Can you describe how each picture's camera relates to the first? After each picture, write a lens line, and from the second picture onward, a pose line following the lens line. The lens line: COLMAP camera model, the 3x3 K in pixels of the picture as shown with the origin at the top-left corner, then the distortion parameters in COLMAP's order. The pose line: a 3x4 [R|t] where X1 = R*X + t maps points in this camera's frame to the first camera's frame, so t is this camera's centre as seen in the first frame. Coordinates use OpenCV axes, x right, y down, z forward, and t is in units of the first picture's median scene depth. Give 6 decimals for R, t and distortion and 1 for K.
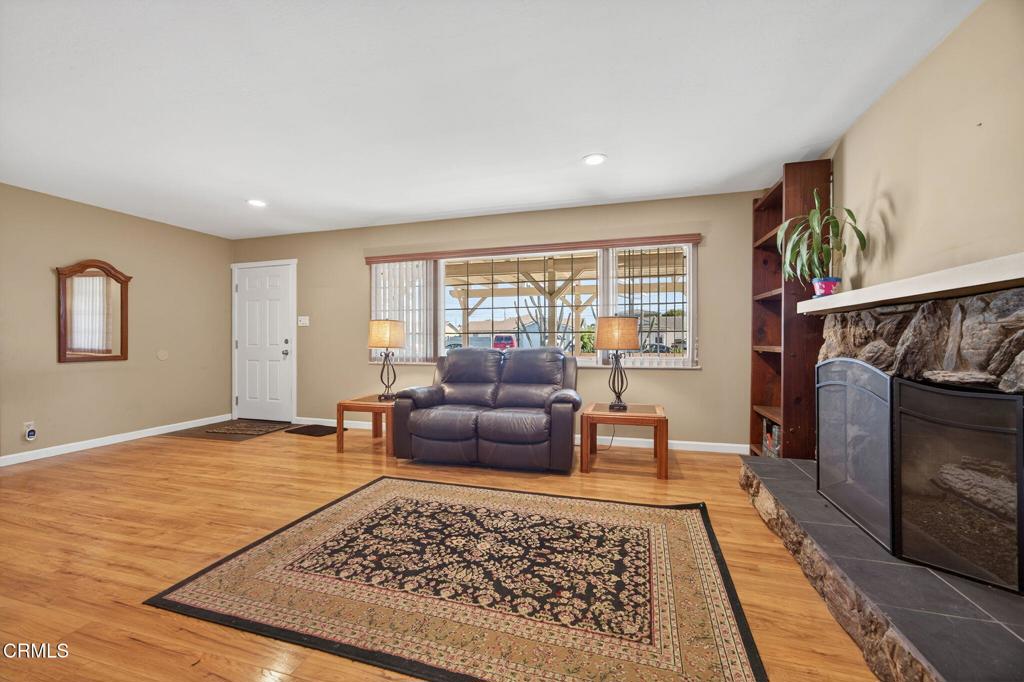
lens RADIAL K [[405.5, 0, 514.8], [0, 405.5, 339.2], [0, 0, 1]] dist [-0.013909, 0.004692]
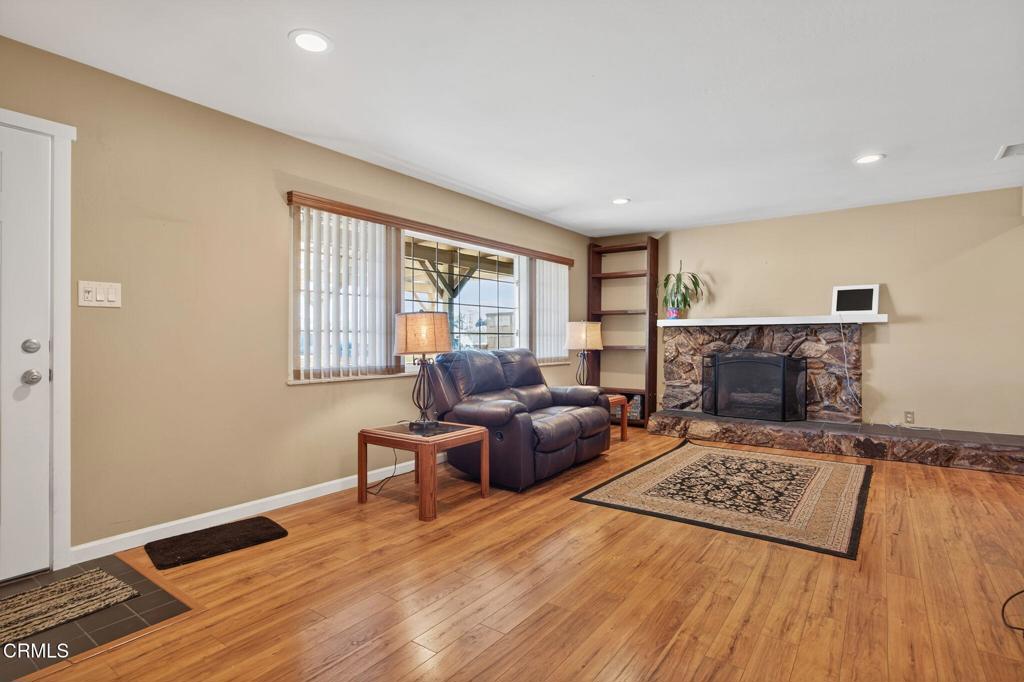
lens RADIAL K [[512.2, 0, 514.4], [0, 512.2, 336.2], [0, 0, 1]] dist [-0.014324, 0.010648]
pose [[0.339873, 0.010203, 0.940416, -1.918946], [-0.000778, 0.999944, -0.010567, 0.003262], [-0.940471, 0.002860, 0.339862, 1.017490]]
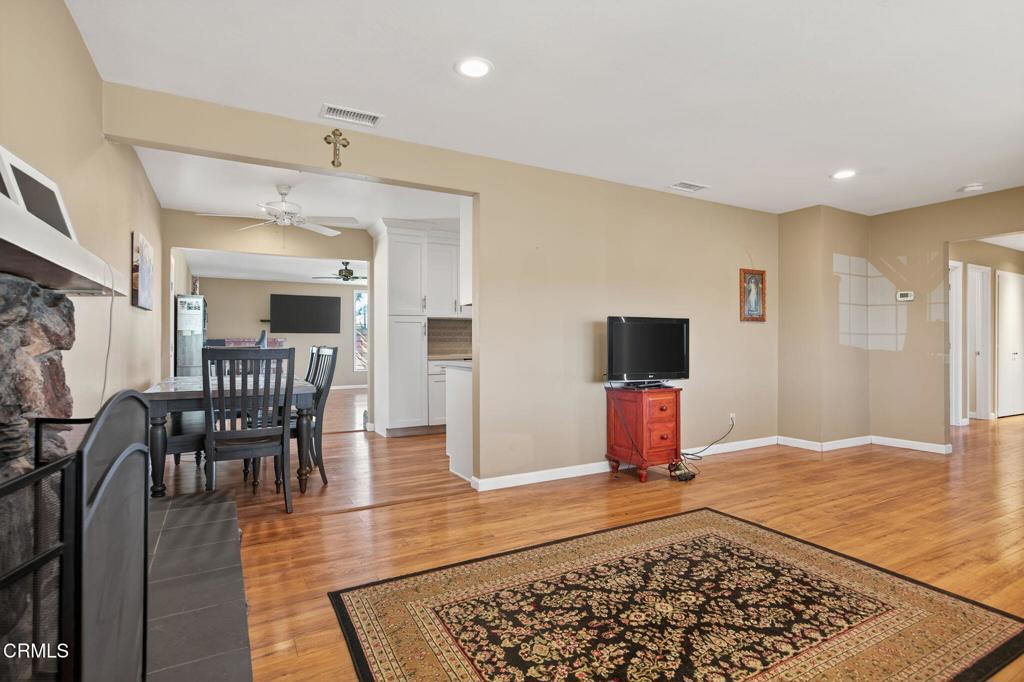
lens RADIAL K [[515.7, 0, 519.7], [0, 515.7, 343.6], [0, 0, 1]] dist [-0.001875, 0.000147]
pose [[-0.692740, 0.006439, -0.721158, 0.741088], [0.005841, 0.999977, 0.003318, -0.001866], [0.721163, -0.001913, -0.692762, 1.331417]]
